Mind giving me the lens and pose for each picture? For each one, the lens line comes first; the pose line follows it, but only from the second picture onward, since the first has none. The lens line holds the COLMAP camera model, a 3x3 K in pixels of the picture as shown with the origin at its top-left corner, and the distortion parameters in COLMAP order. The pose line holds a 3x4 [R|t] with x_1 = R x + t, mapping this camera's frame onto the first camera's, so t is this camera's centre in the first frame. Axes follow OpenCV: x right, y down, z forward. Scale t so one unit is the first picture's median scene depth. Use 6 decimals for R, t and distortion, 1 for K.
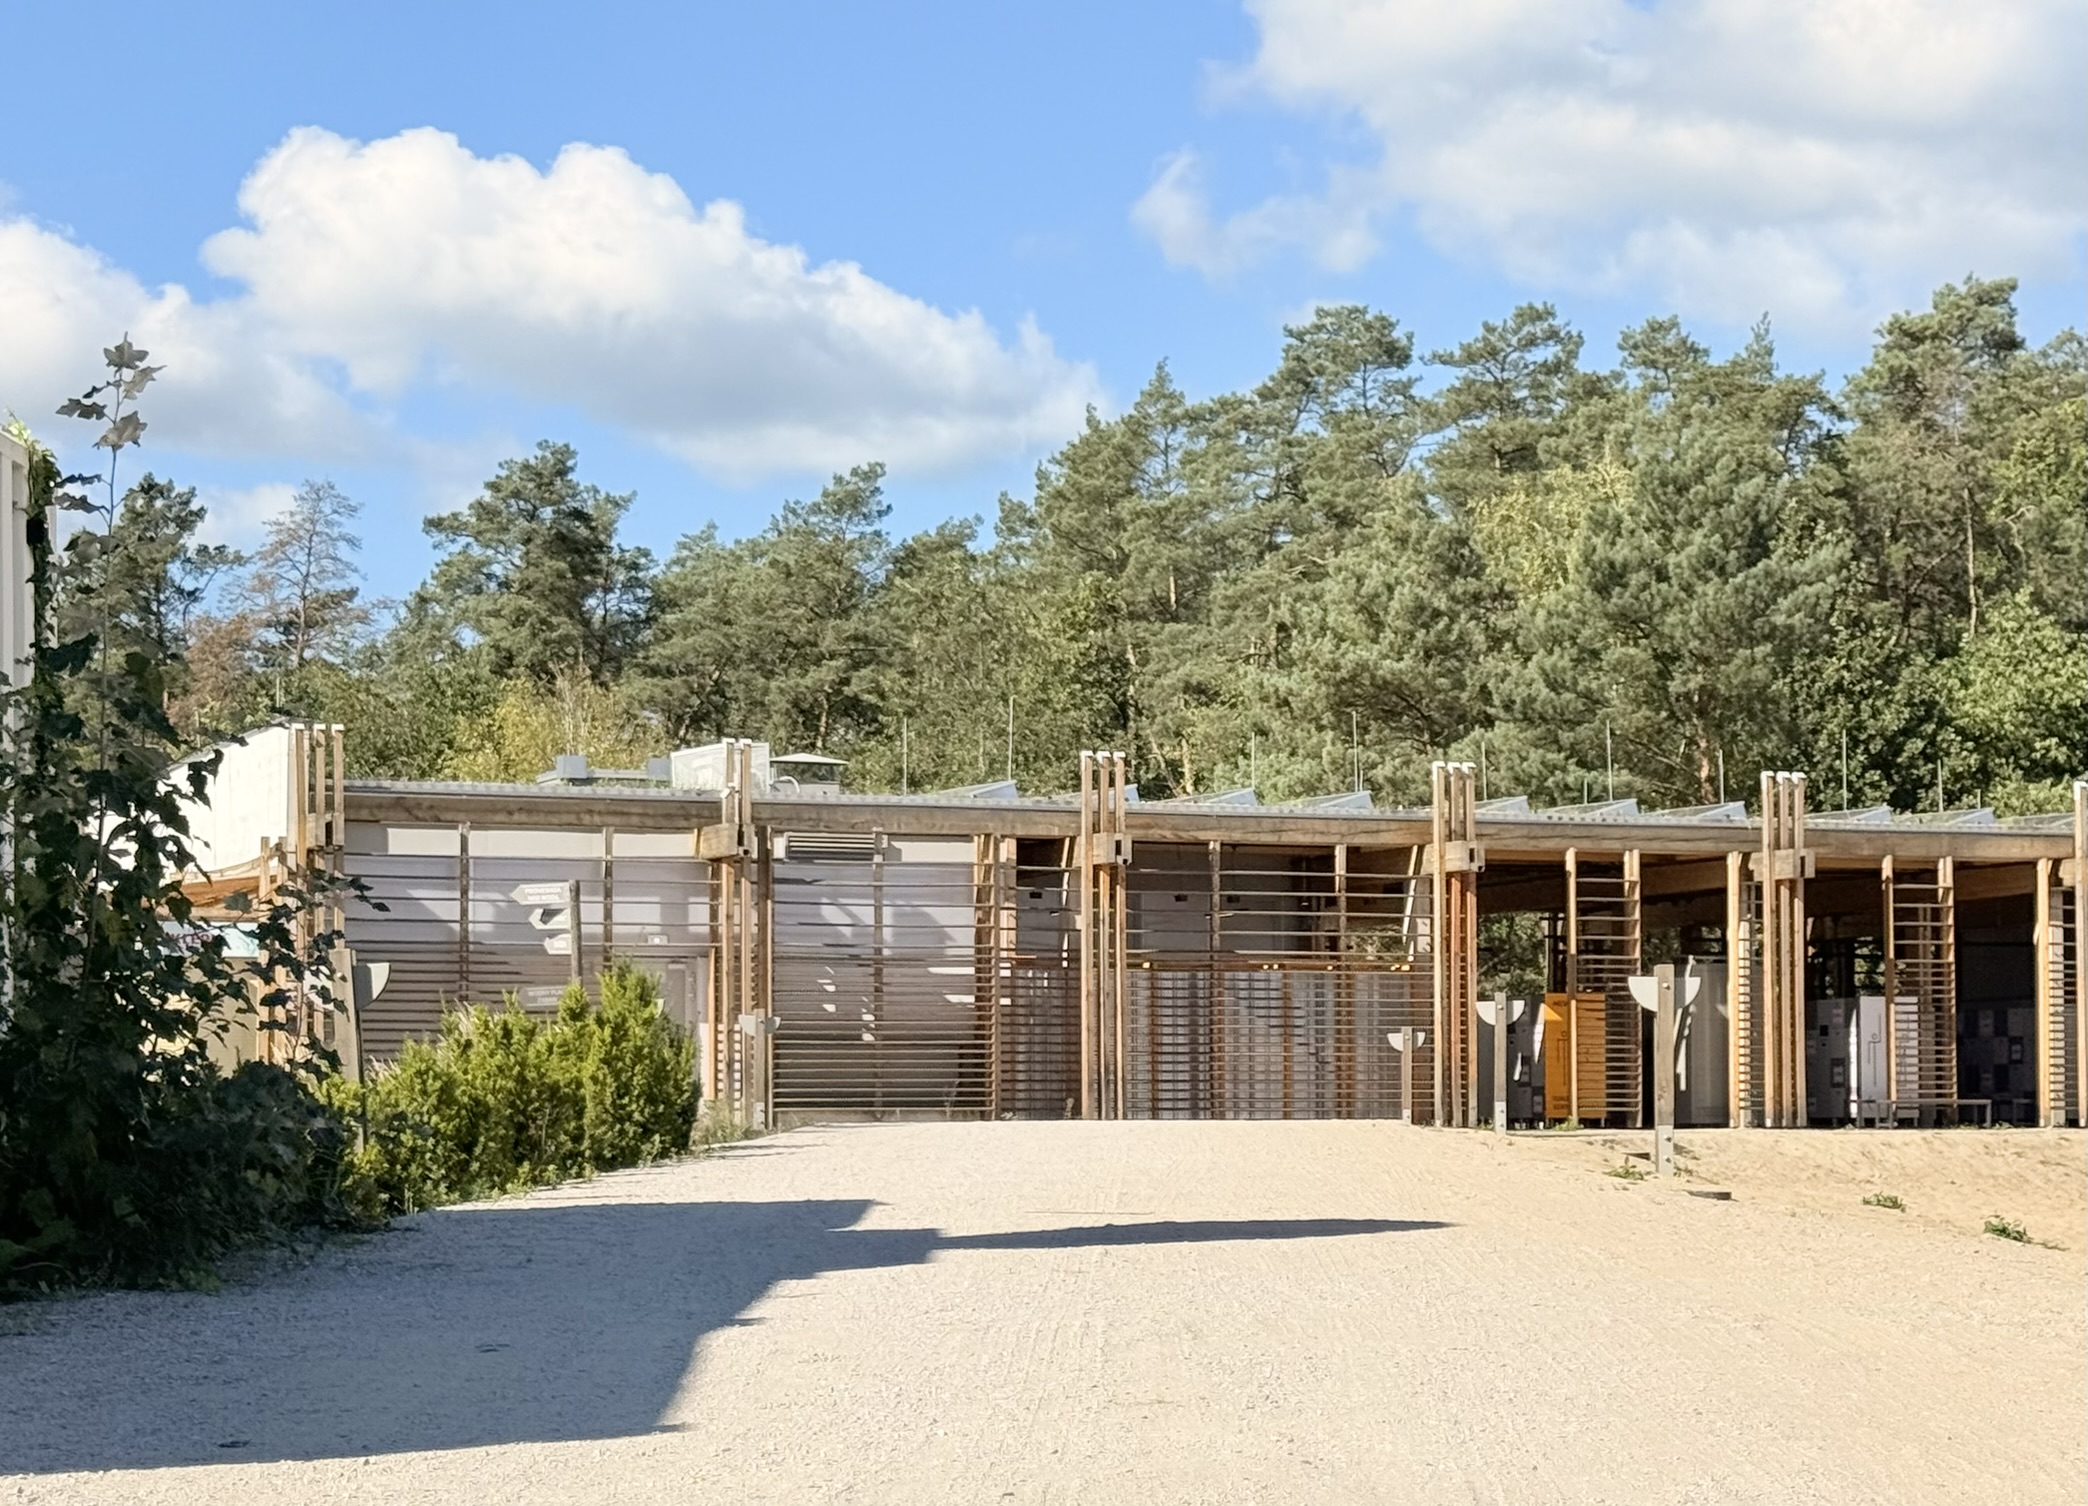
lens RADIAL K [[6636.3, 0, 1044.0], [0, 6636.3, 753.0], [0, 0, 1]] dist [0.015816, 0.855767]
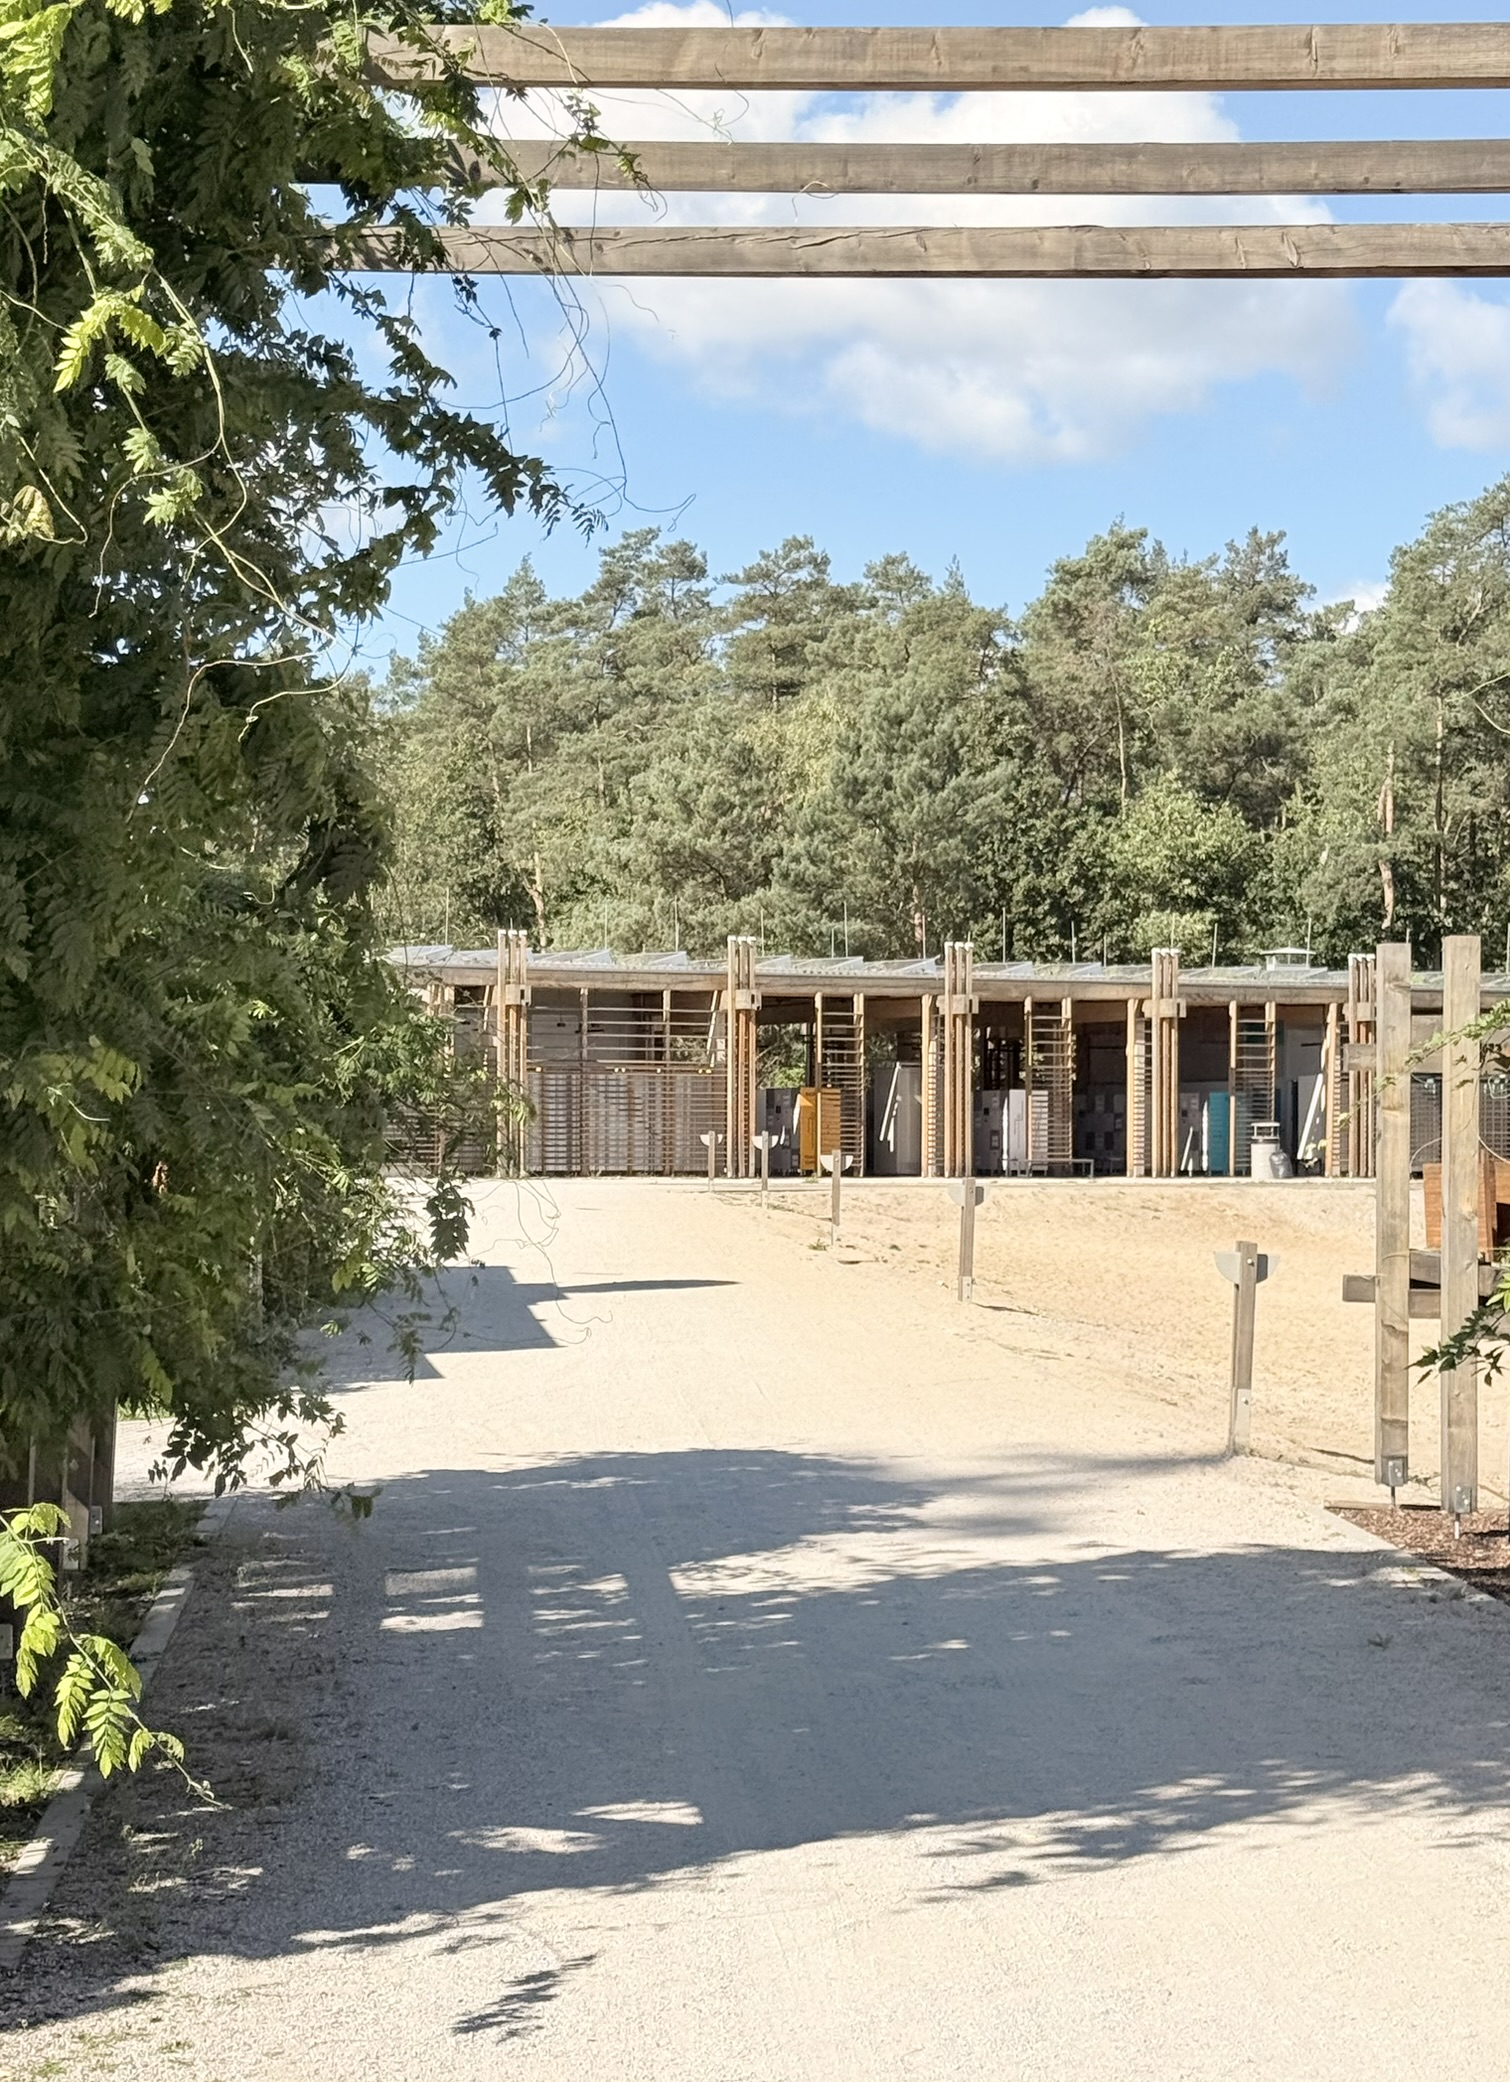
lens RADIAL K [[6617.2, 0, 755.0], [0, 6617.2, 1041.0], [0, 0, 1]] dist [0.015816, 0.855767]
pose [[0.997937, 0.008097, 0.063693, -0.030498], [-0.011118, 0.998823, 0.047223, -0.044827], [-0.063235, -0.047834, 0.996852, -0.494154]]
